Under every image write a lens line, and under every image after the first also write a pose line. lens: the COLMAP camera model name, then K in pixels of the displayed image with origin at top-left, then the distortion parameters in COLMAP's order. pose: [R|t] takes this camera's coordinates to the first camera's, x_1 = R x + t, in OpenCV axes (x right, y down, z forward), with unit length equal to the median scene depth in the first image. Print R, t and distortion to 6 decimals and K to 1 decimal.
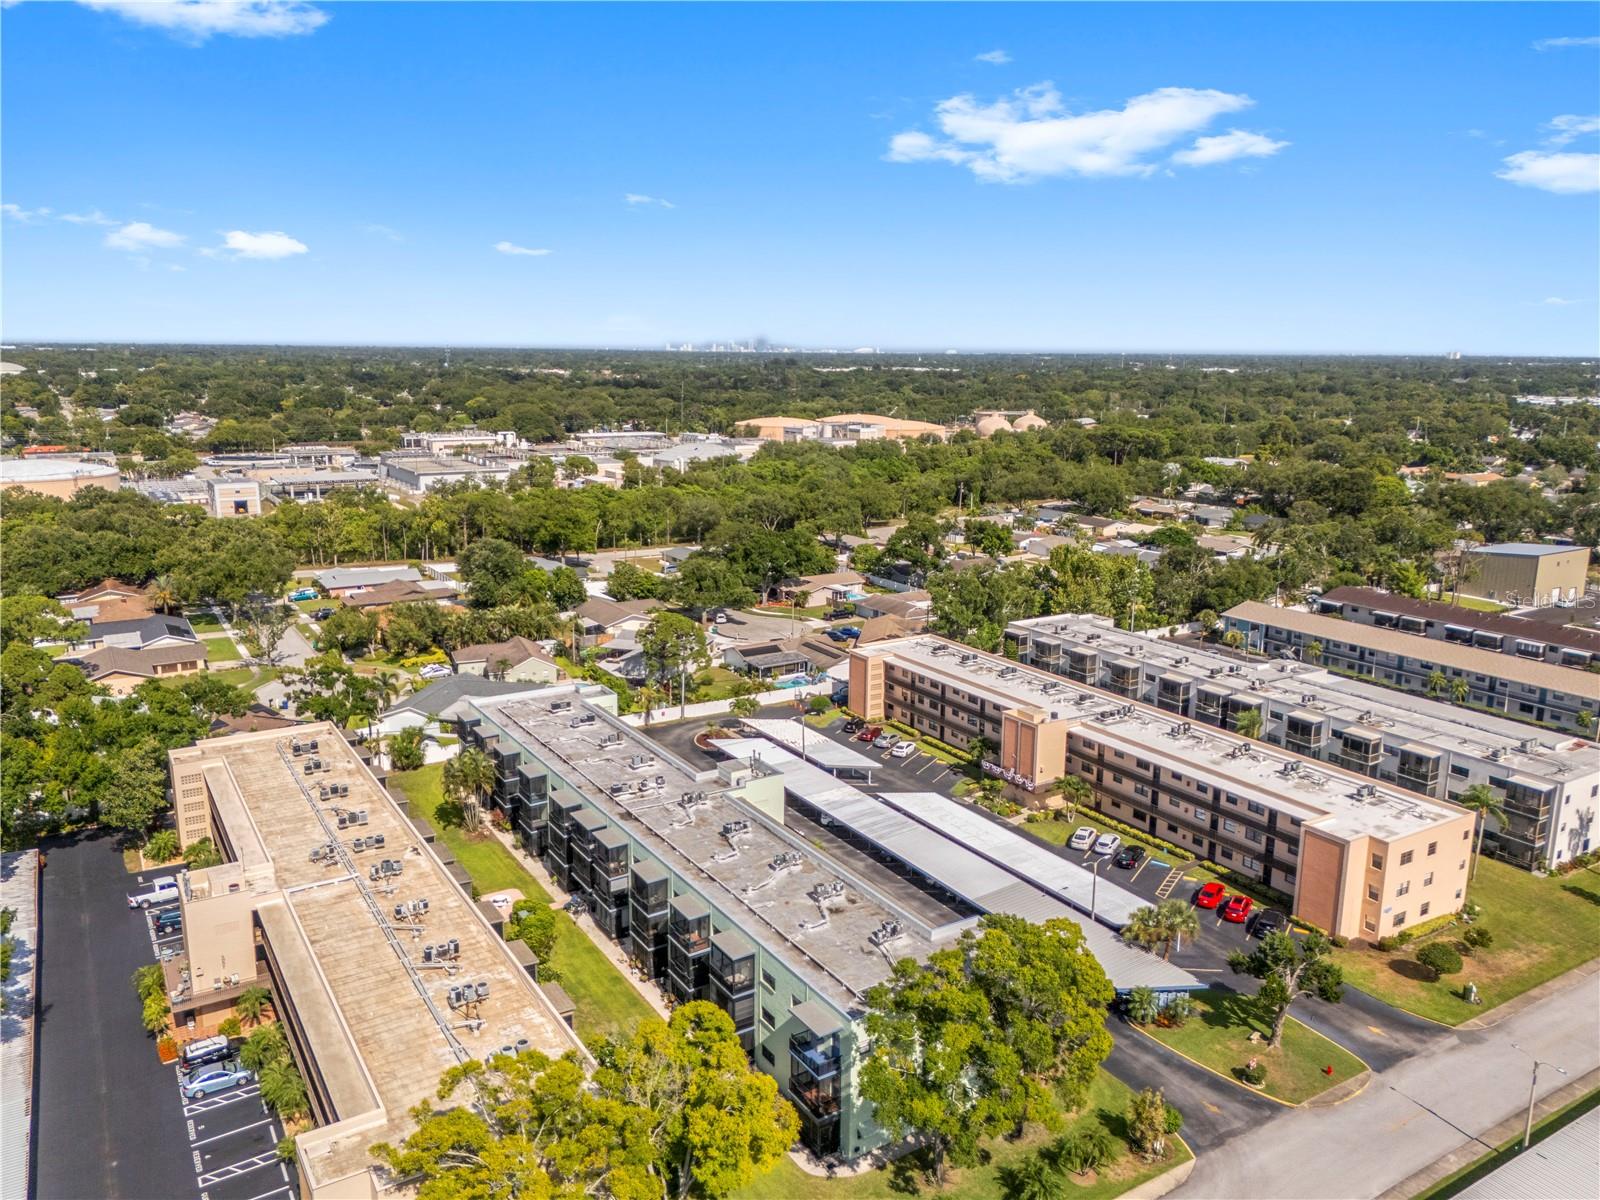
lens RADIAL K [[1185.2, 0, 800.2], [0, 1185.2, 606.0], [0, 0, 1]] dist [0.073628, -0.059842]
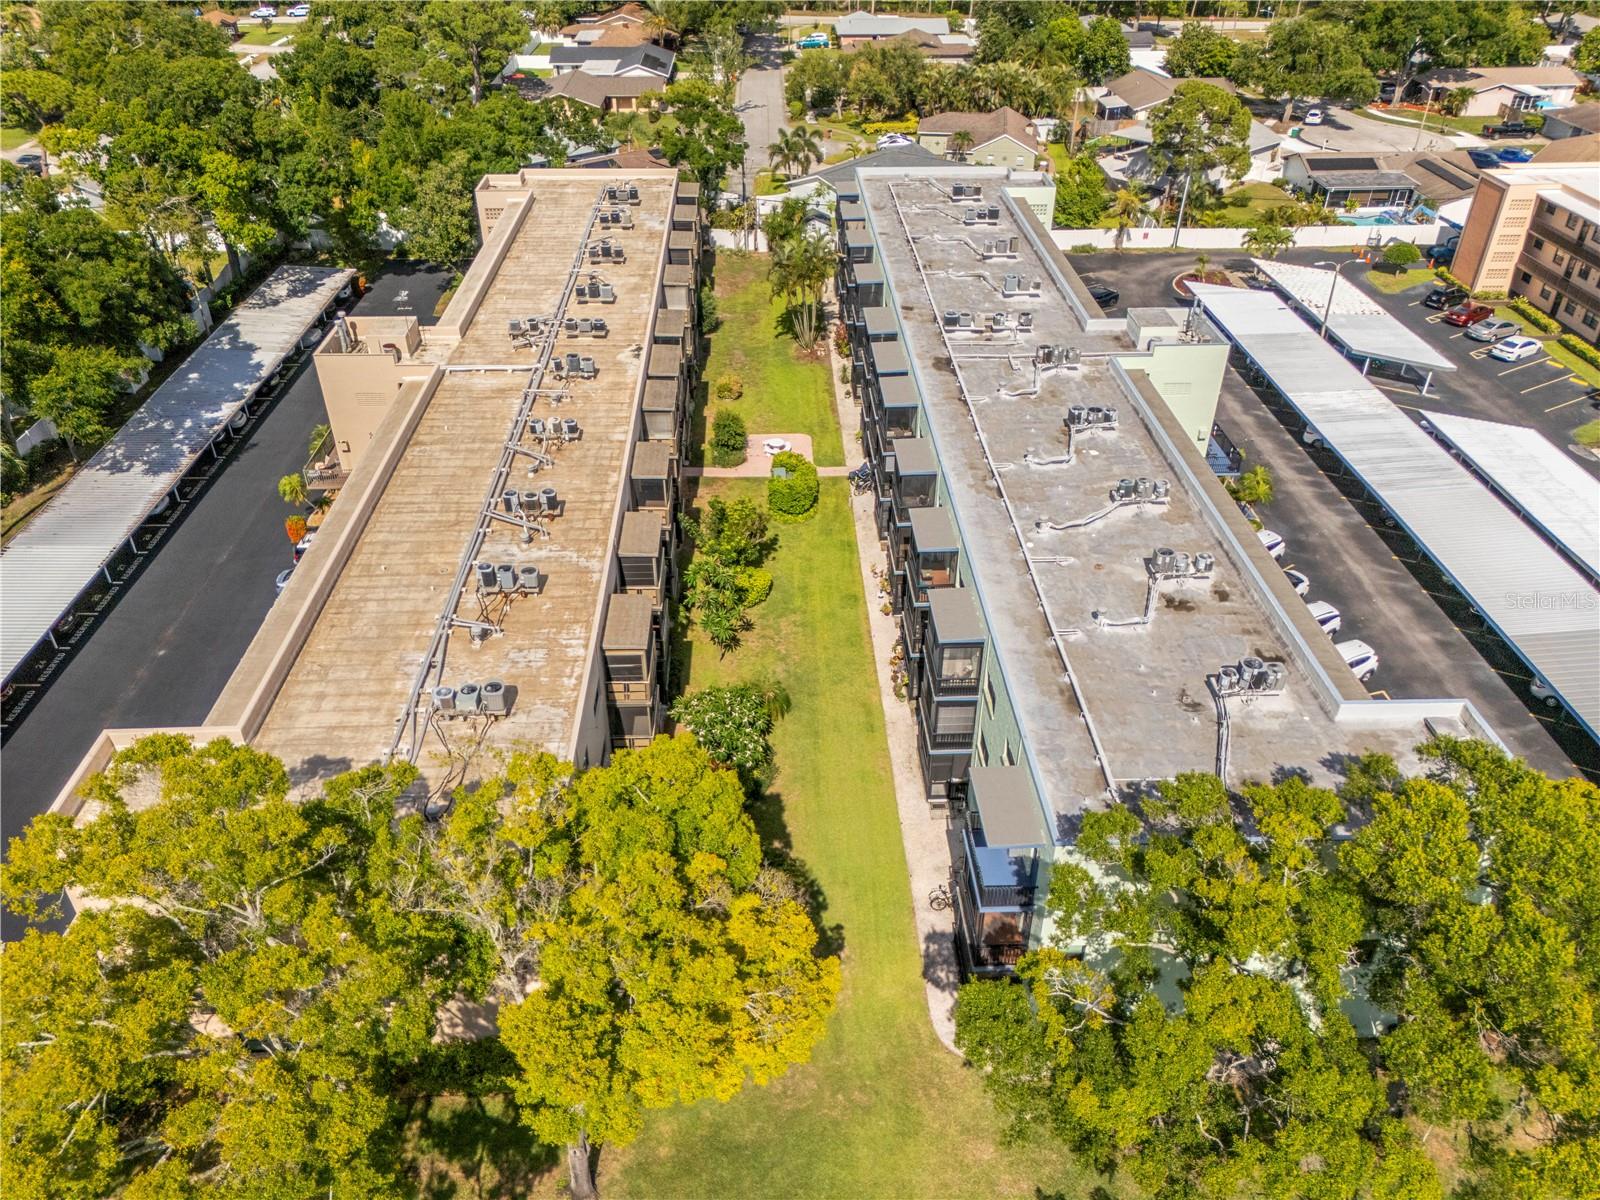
lens RADIAL K [[1185.2, 0, 800.2], [0, 1185.2, 606.0], [0, 0, 1]] dist [0.073628, -0.059842]
pose [[0.866563, 0.276984, -0.415148, 0.059075], [-0.104496, 0.914111, 0.391767, 0.035603], [0.488004, -0.296109, 0.821079, 0.266001]]
